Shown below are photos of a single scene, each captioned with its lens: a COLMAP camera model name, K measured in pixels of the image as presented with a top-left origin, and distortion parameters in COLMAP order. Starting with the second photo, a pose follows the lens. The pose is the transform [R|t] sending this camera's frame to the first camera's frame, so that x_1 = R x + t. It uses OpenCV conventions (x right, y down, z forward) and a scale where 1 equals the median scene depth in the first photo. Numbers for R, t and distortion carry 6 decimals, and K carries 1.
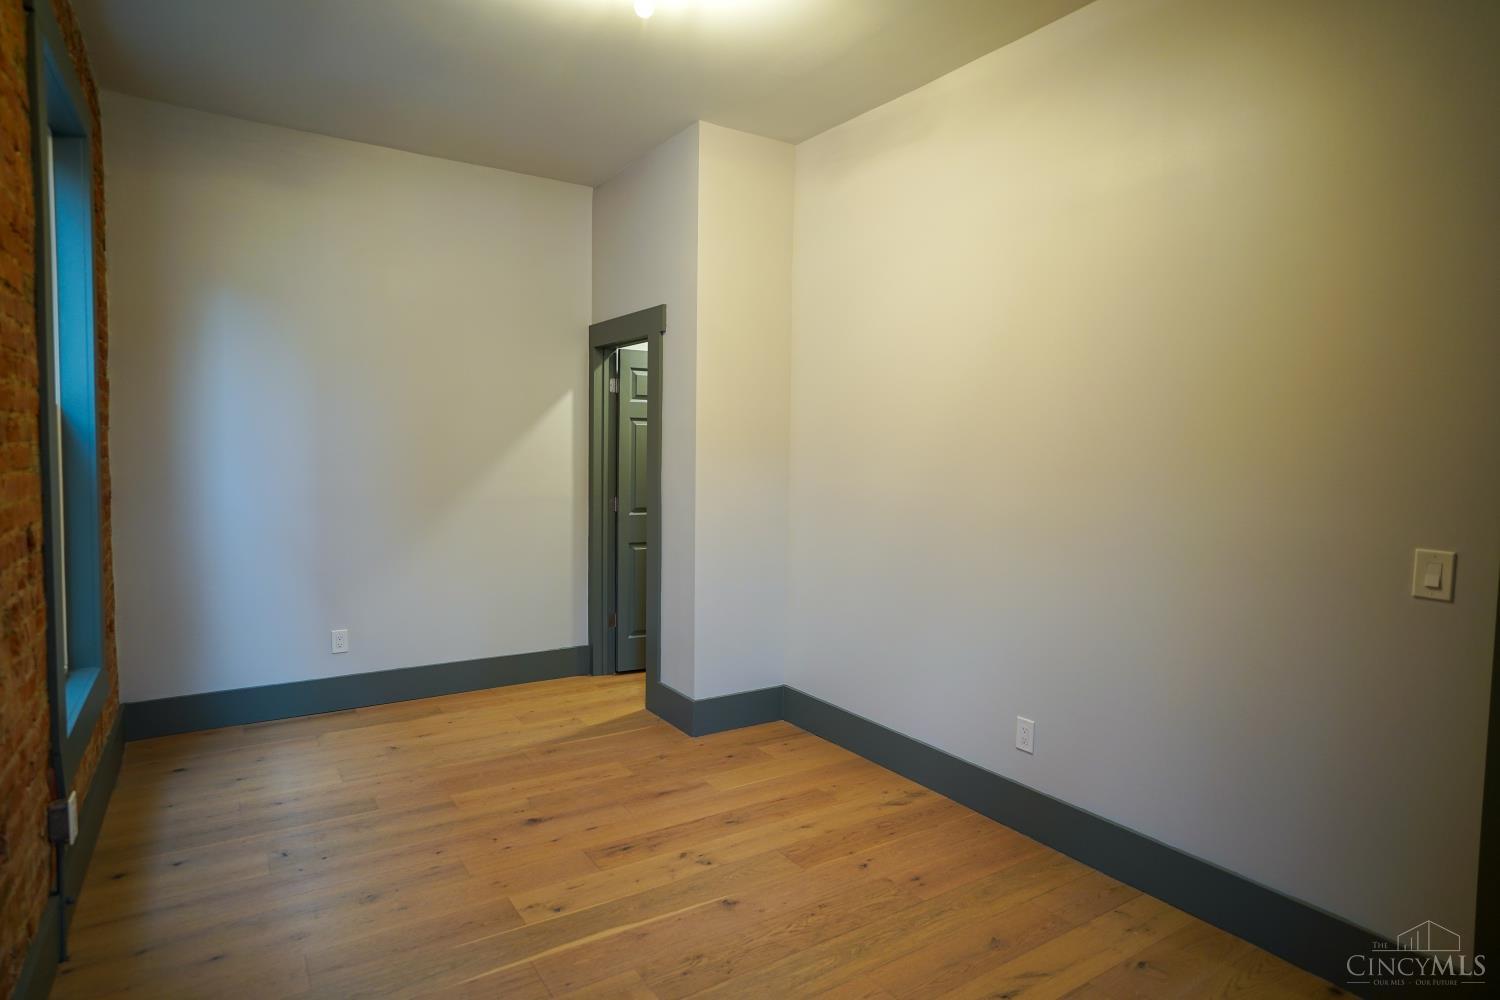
lens RADIAL K [[823.0, 0, 739.4], [0, 823.0, 497.5], [0, 0, 1]] dist [-0.053301, 0.038467]
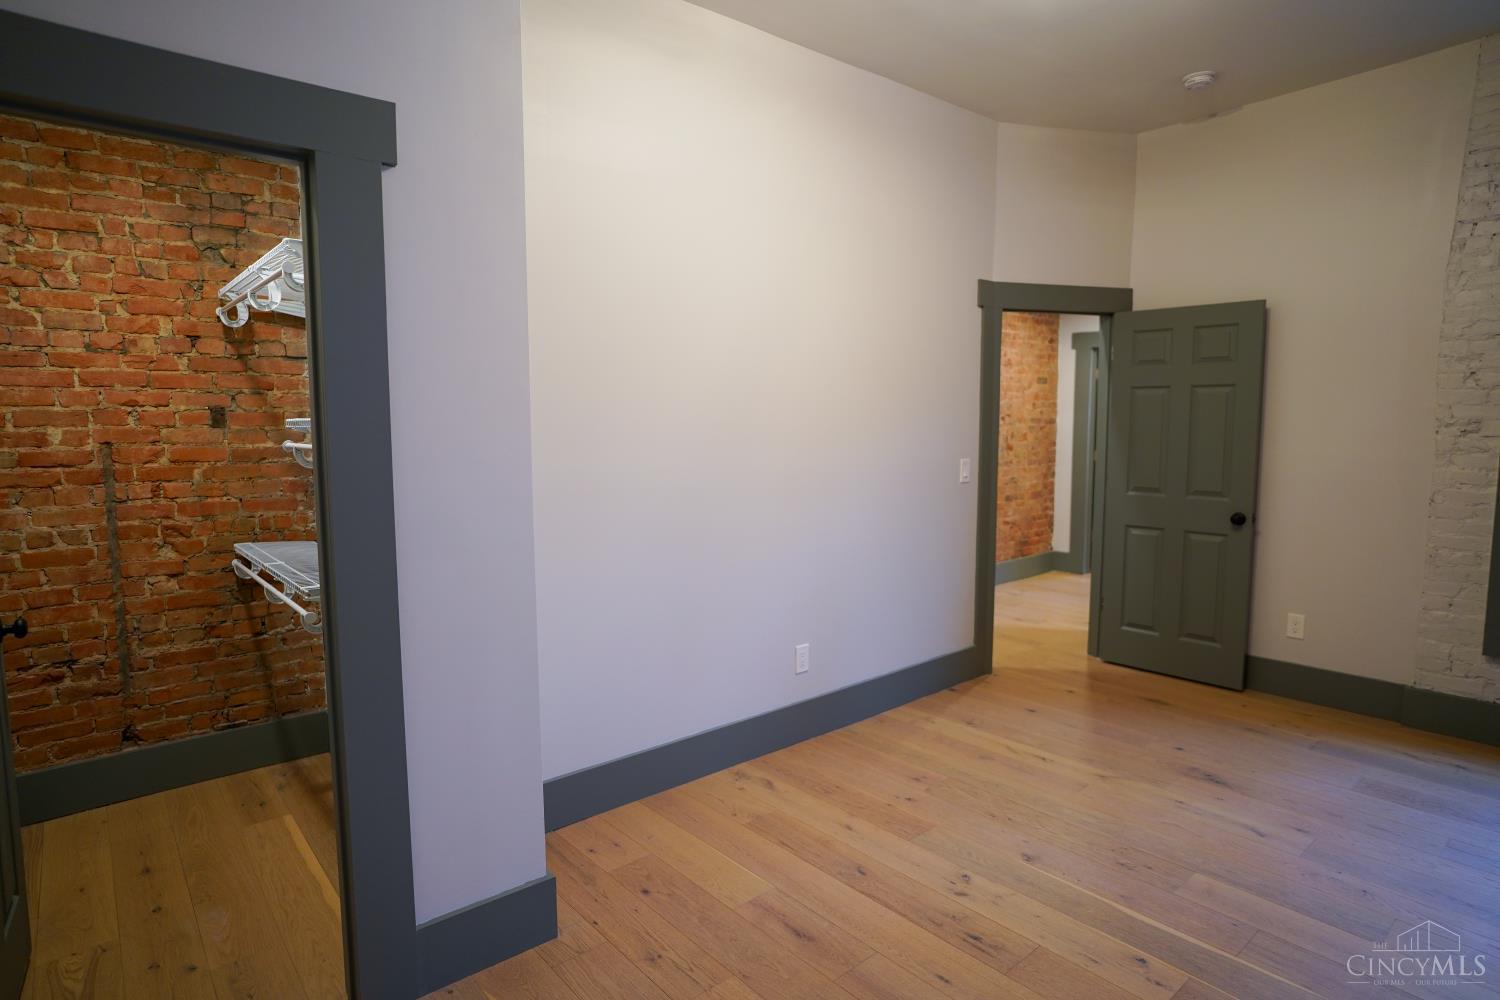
lens RADIAL K [[823.0, 0, 739.4], [0, 823.0, 497.5], [0, 0, 1]] dist [-0.053301, 0.038467]
pose [[-0.122058, -0.114664, 0.985877, -0.783226], [0.067782, 0.990022, 0.123538, -0.092615], [-0.990206, 0.081904, -0.113068, 1.207145]]
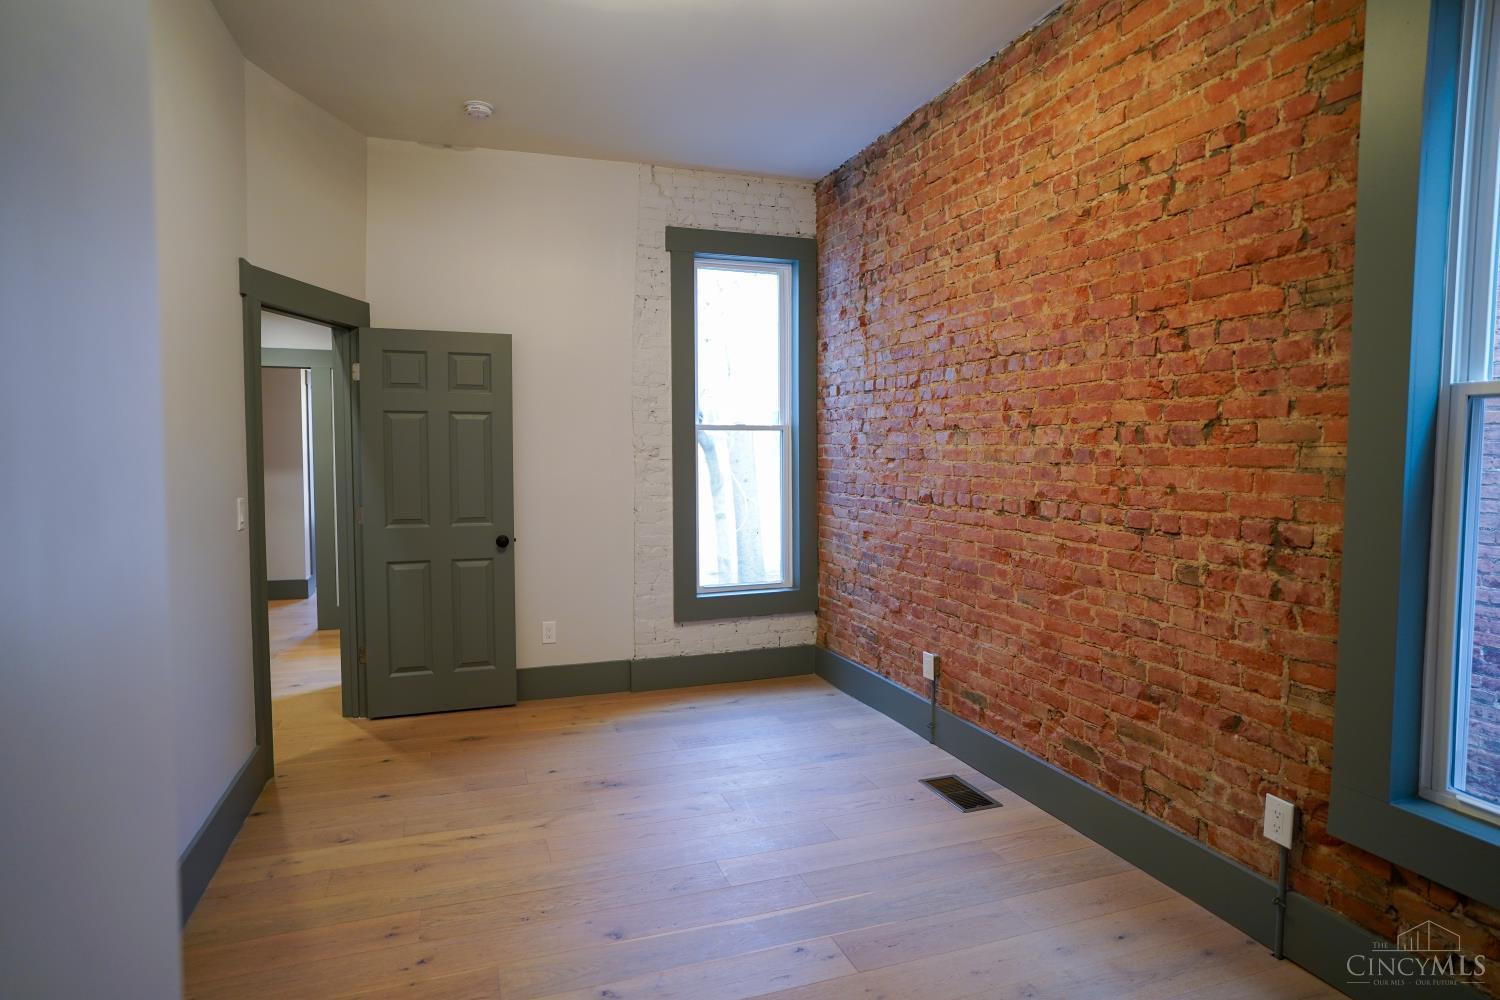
lens RADIAL K [[823.0, 0, 739.4], [0, 823.0, 497.5], [0, 0, 1]] dist [-0.053301, 0.038467]
pose [[-0.969416, -0.031119, 0.243441, -0.296373], [-0.000722, 0.992286, 0.123969, -0.086022], [-0.245421, 0.120001, -0.961961, 1.491951]]
